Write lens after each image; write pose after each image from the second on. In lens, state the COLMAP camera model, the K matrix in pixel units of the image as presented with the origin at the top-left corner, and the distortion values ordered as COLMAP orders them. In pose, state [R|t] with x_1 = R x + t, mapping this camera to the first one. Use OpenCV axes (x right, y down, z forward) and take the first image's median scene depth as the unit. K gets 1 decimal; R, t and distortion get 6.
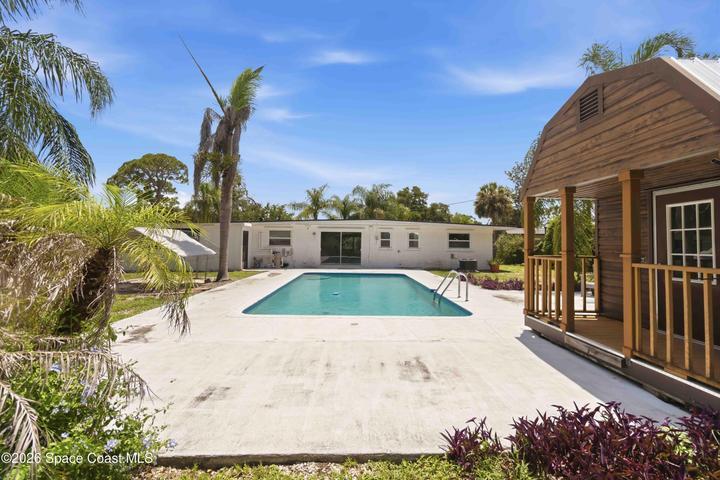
lens RADIAL K [[333.3, 0, 361.3], [0, 333.3, 234.4], [0, 0, 1]] dist [0.000856, 0.000252]
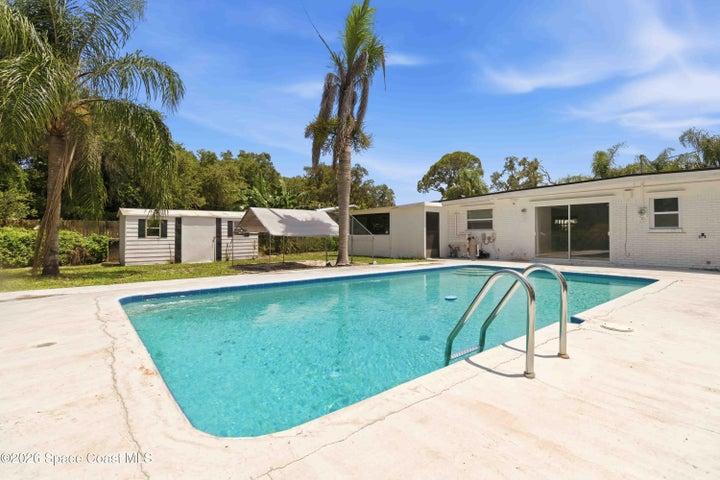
lens RADIAL K [[337.2, 0, 330.9], [0, 337.2, 237.2], [0, 0, 1]] dist [0.000610, 0.000154]
pose [[0.608403, -0.003221, -0.793622, 0.160734], [0.027330, 0.999484, 0.016895, 0.028833], [0.793158, -0.031969, 0.608177, 0.266740]]
